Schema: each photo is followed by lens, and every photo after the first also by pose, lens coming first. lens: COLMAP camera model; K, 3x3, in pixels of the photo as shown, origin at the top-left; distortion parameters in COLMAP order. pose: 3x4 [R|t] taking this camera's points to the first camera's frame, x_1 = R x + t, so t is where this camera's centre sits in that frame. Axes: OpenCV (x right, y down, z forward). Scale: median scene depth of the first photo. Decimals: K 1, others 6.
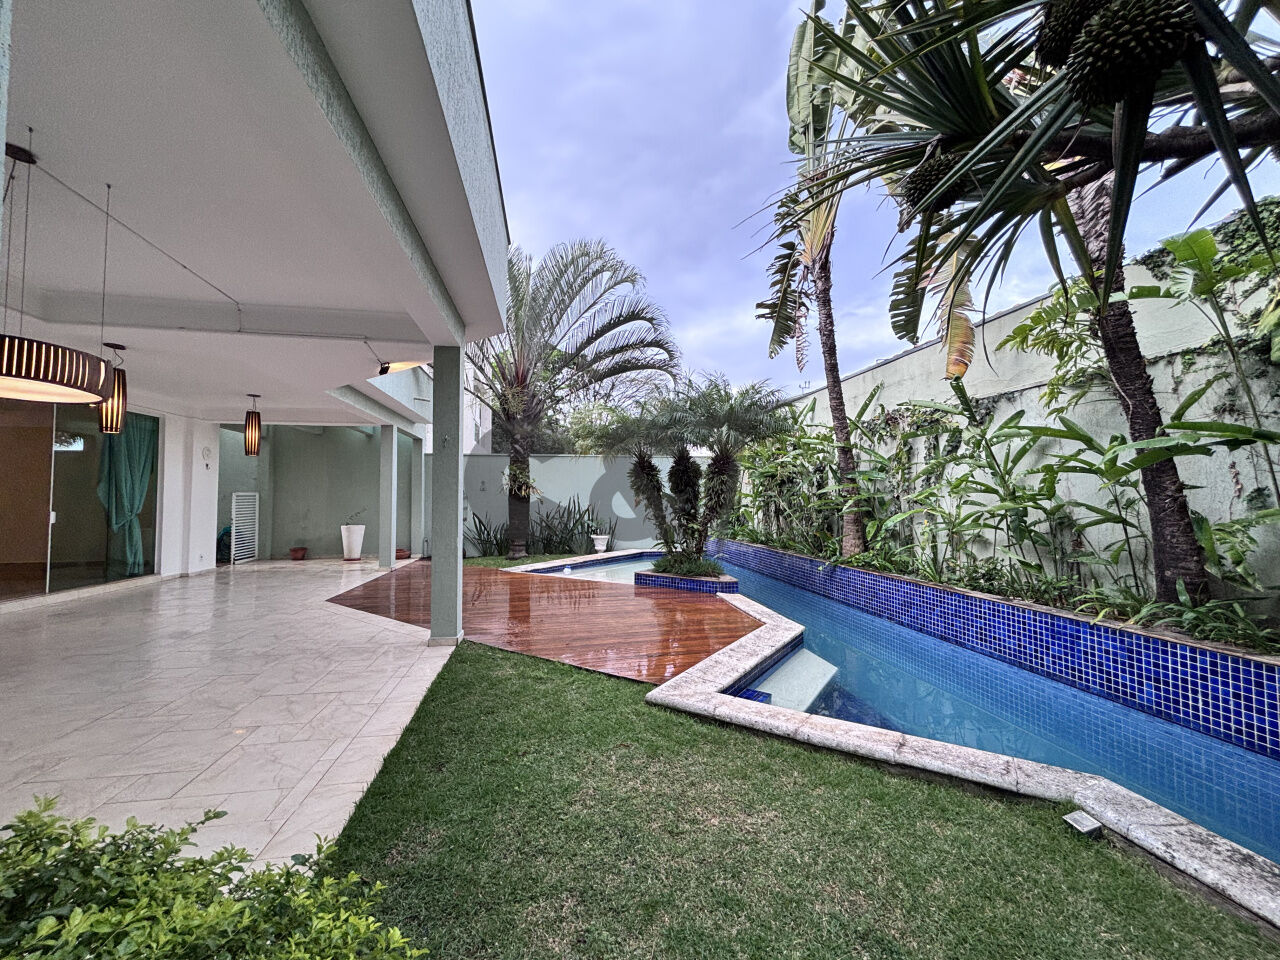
lens RADIAL K [[517.6, 0, 640.0], [0, 517.6, 480.0], [0, 0, 1]] dist [0.007445, -0.000075]
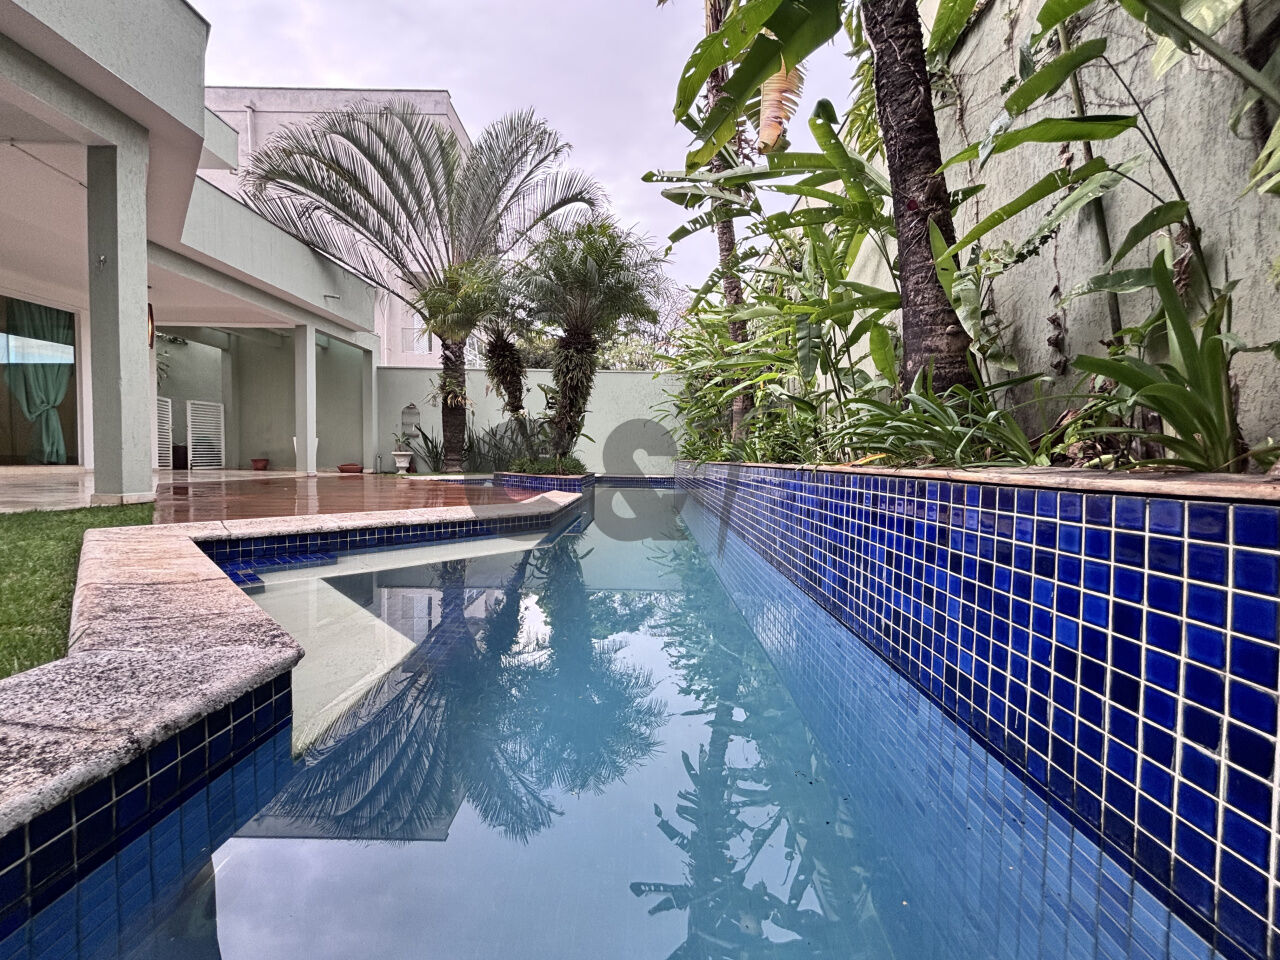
lens RADIAL K [[517.6, 0, 640.0], [0, 517.6, 480.0], [0, 0, 1]] dist [0.007445, -0.000075]
pose [[0.982253, 0.027542, -0.185527, 0.373713], [-0.013836, 0.997105, 0.074769, 0.116862], [0.187049, -0.070875, 0.979790, 0.181079]]
